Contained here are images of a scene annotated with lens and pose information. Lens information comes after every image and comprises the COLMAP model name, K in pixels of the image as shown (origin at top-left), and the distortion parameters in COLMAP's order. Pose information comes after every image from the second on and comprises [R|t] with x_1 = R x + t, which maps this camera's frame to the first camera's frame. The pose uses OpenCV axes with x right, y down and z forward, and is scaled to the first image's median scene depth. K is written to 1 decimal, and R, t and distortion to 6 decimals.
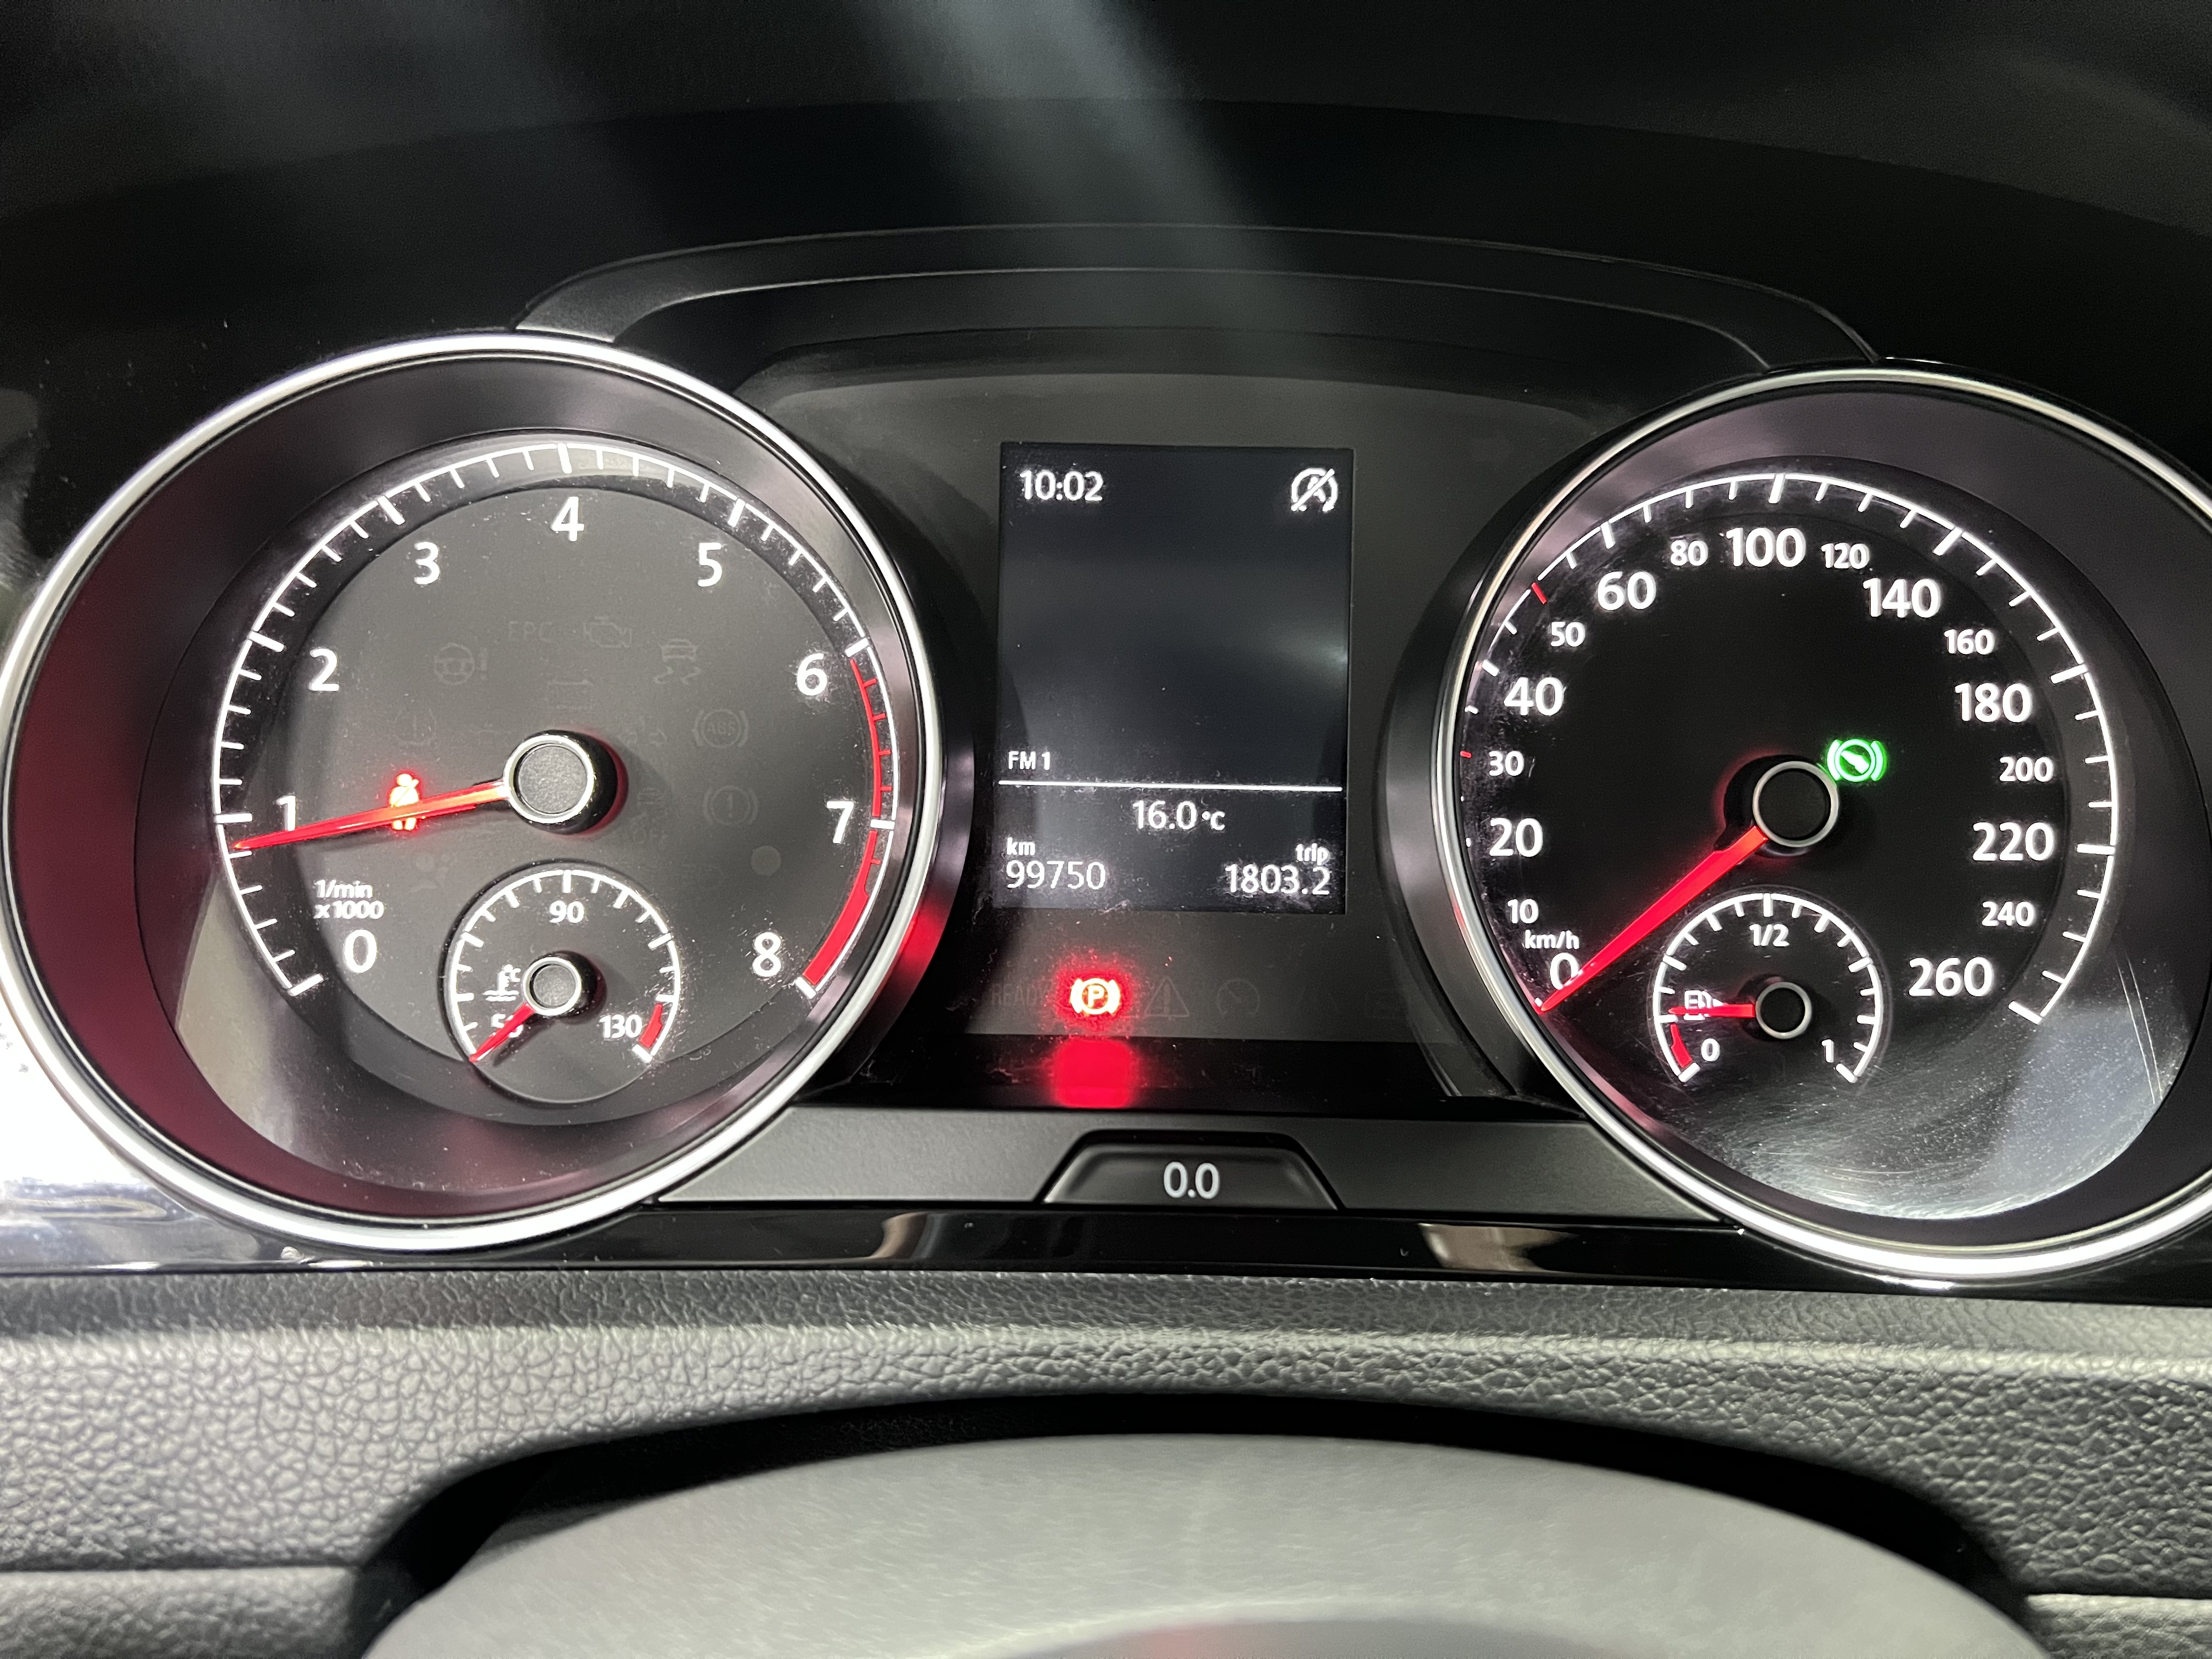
lens RADIAL K [[1681.0, 0, 1090.4], [0, 1681.0, 825.3], [0, 0, 1]] dist [0.087181, -0.174349]
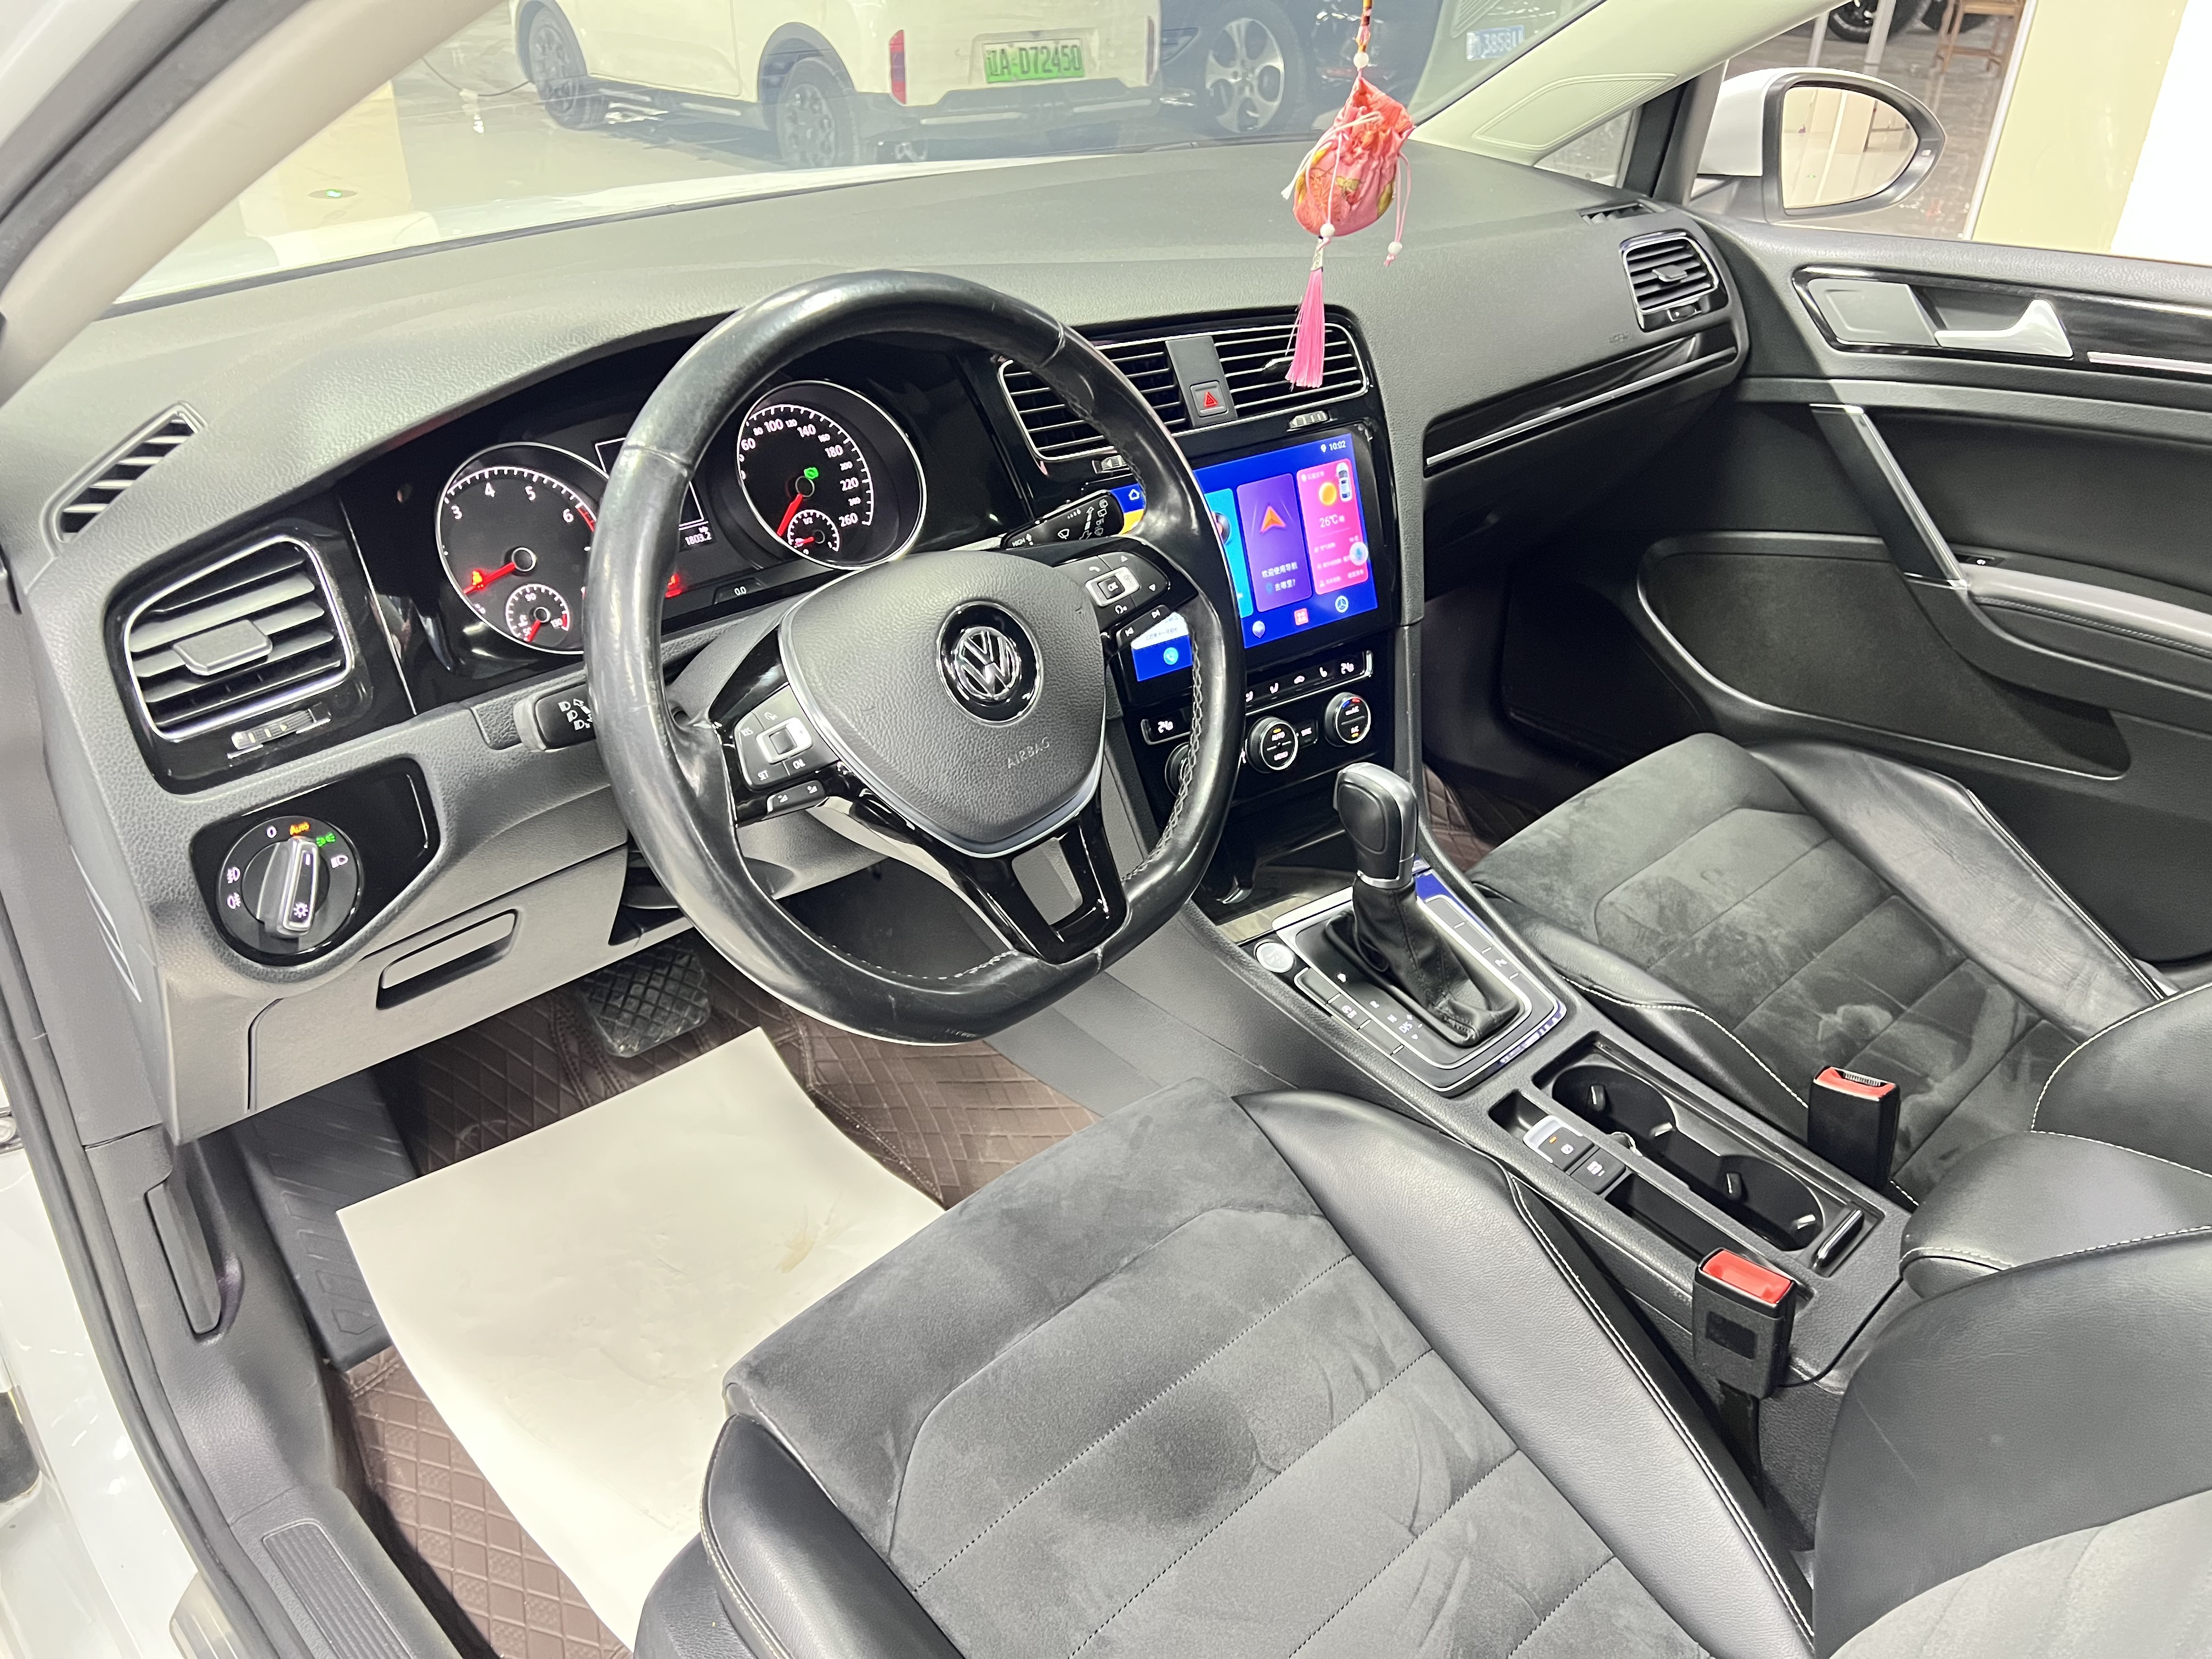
lens RADIAL K [[1689.1, 0, 1113.9], [0, 1689.1, 826.9], [0, 0, 1]] dist [0.125571, -0.163865]
pose [[0.714519, -0.361516, 0.598973, -1.778428], [0.291077, 0.932142, 0.215374, 0.082786], [-0.636189, 0.020459, 0.771262, -2.583345]]
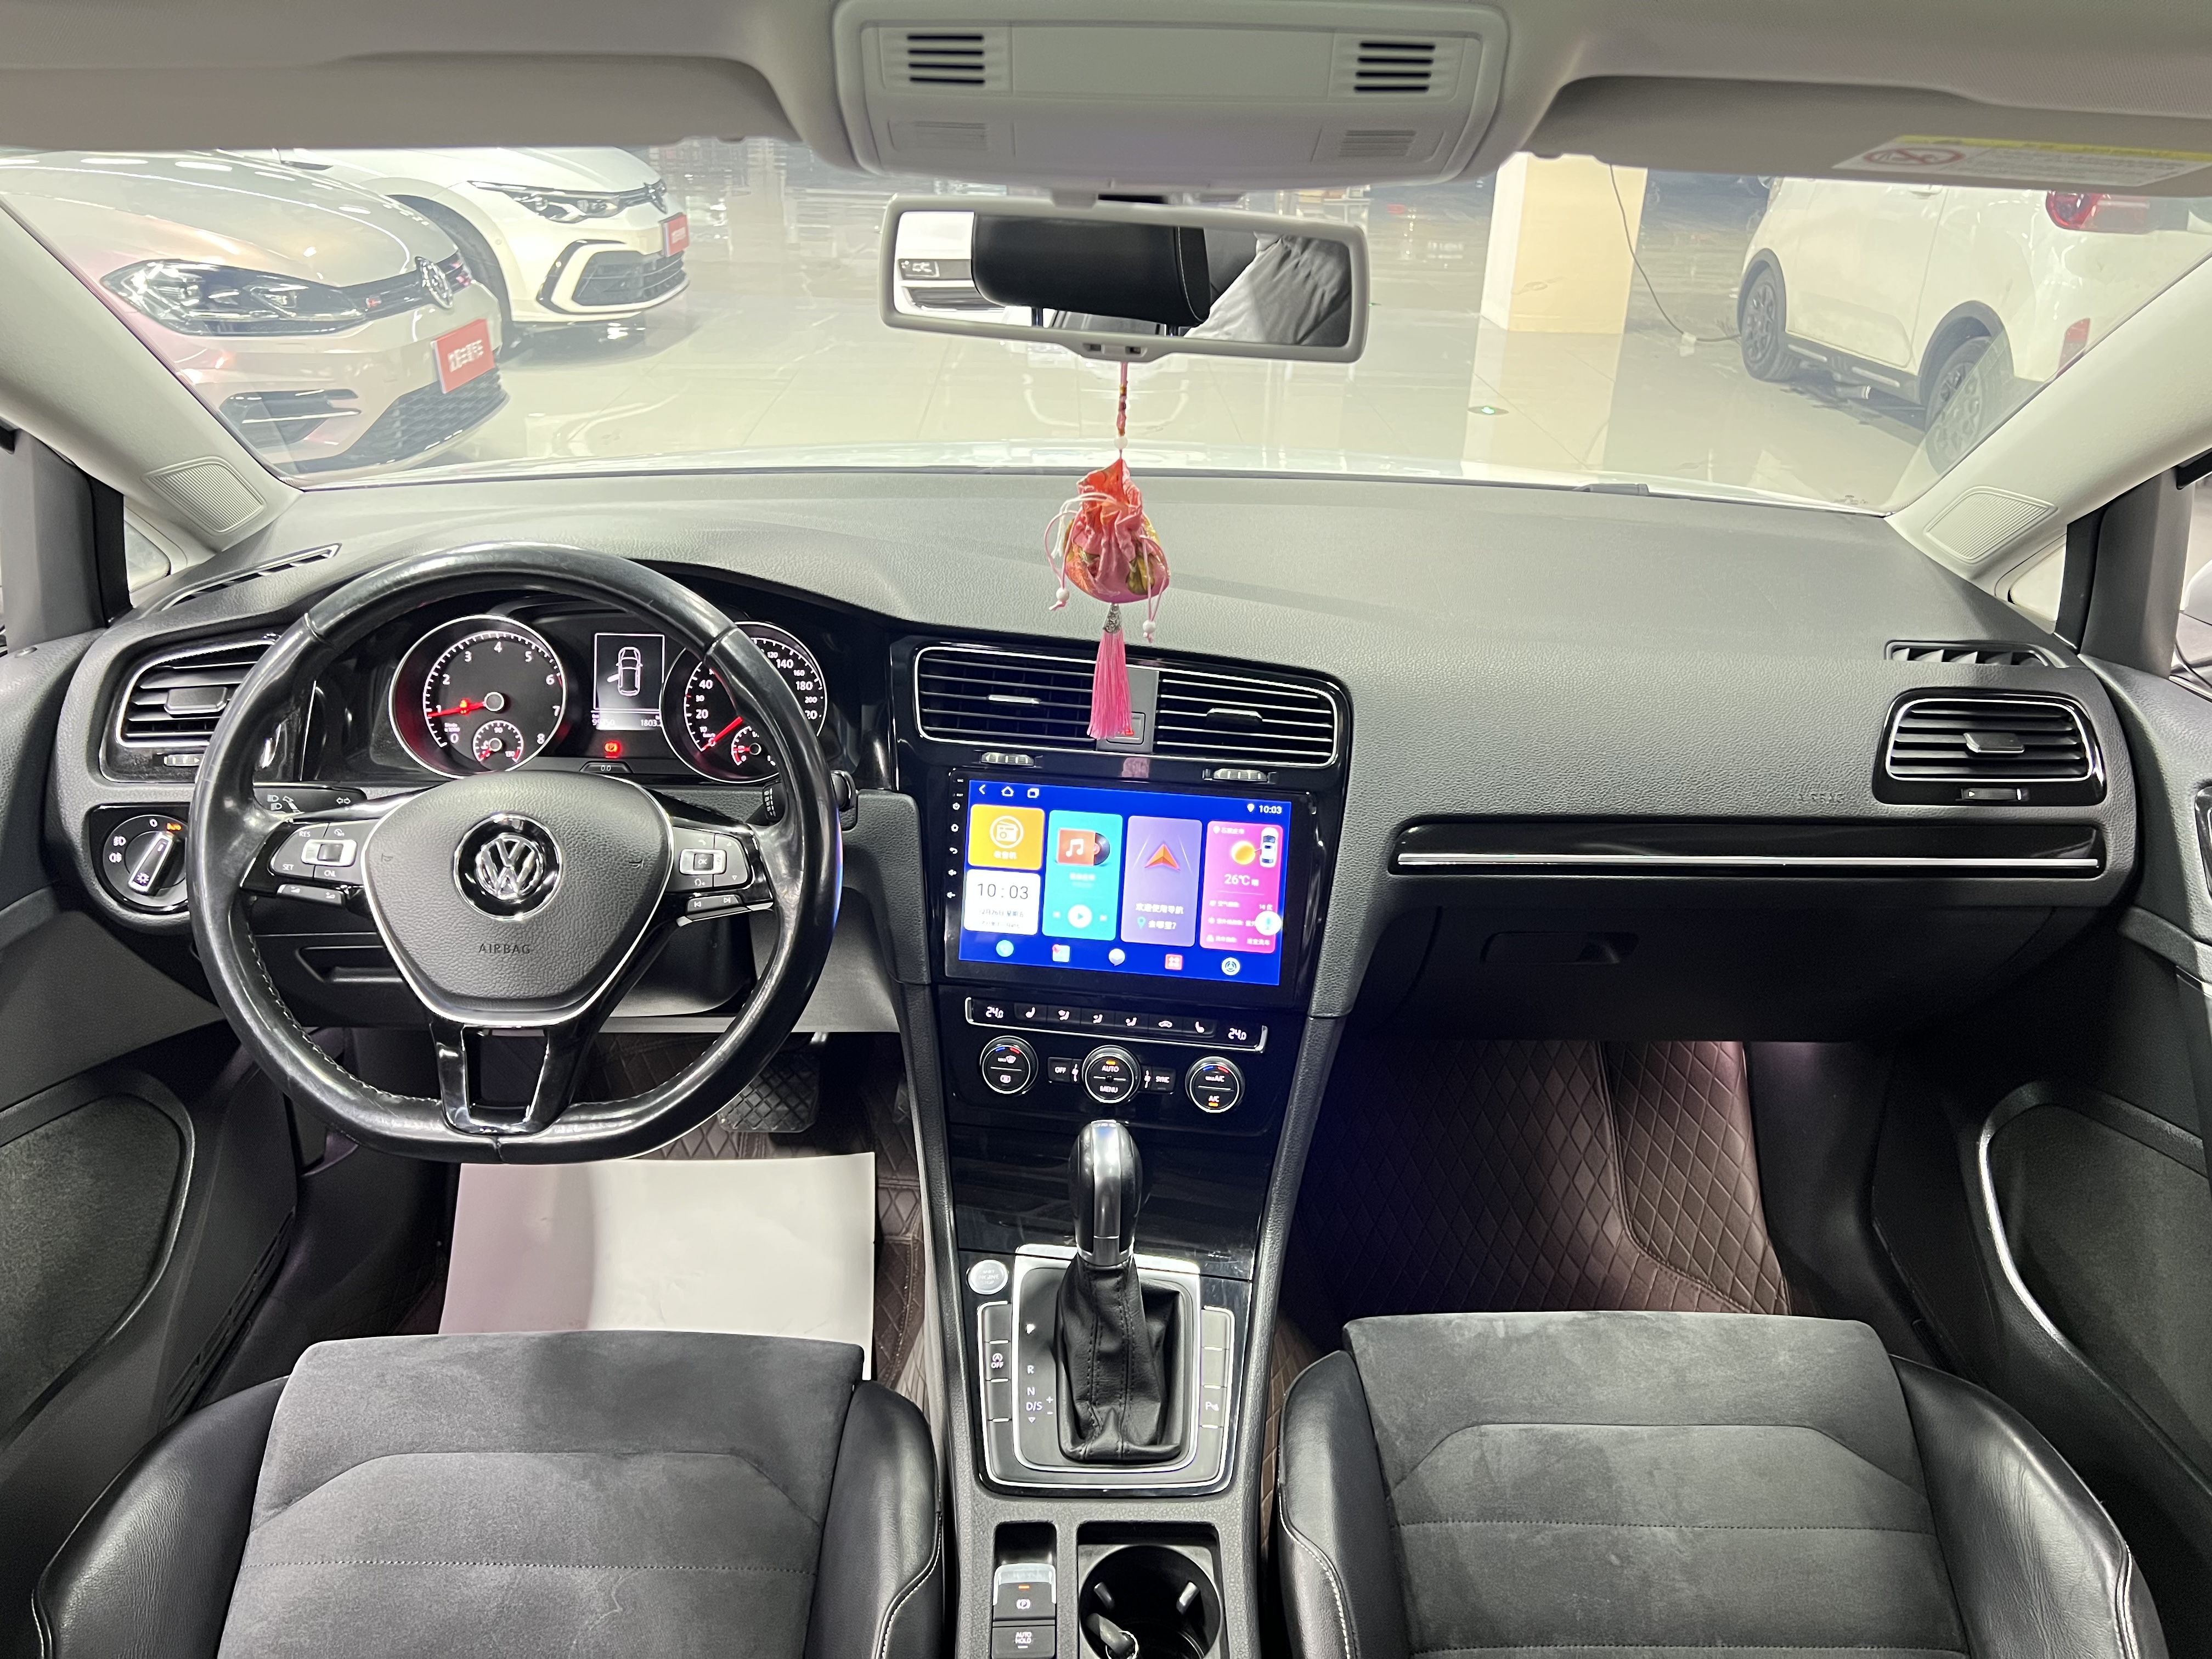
lens RADIAL K [[1689.1, 0, 1113.9], [0, 1689.1, 826.9], [0, 0, 1]] dist [0.125571, -0.163865]
pose [[0.999934, -0.006755, 0.009327, 1.368561], [0.006774, 0.999975, -0.002037, 0.343936], [-0.009313, 0.002100, 0.999954, -3.815082]]
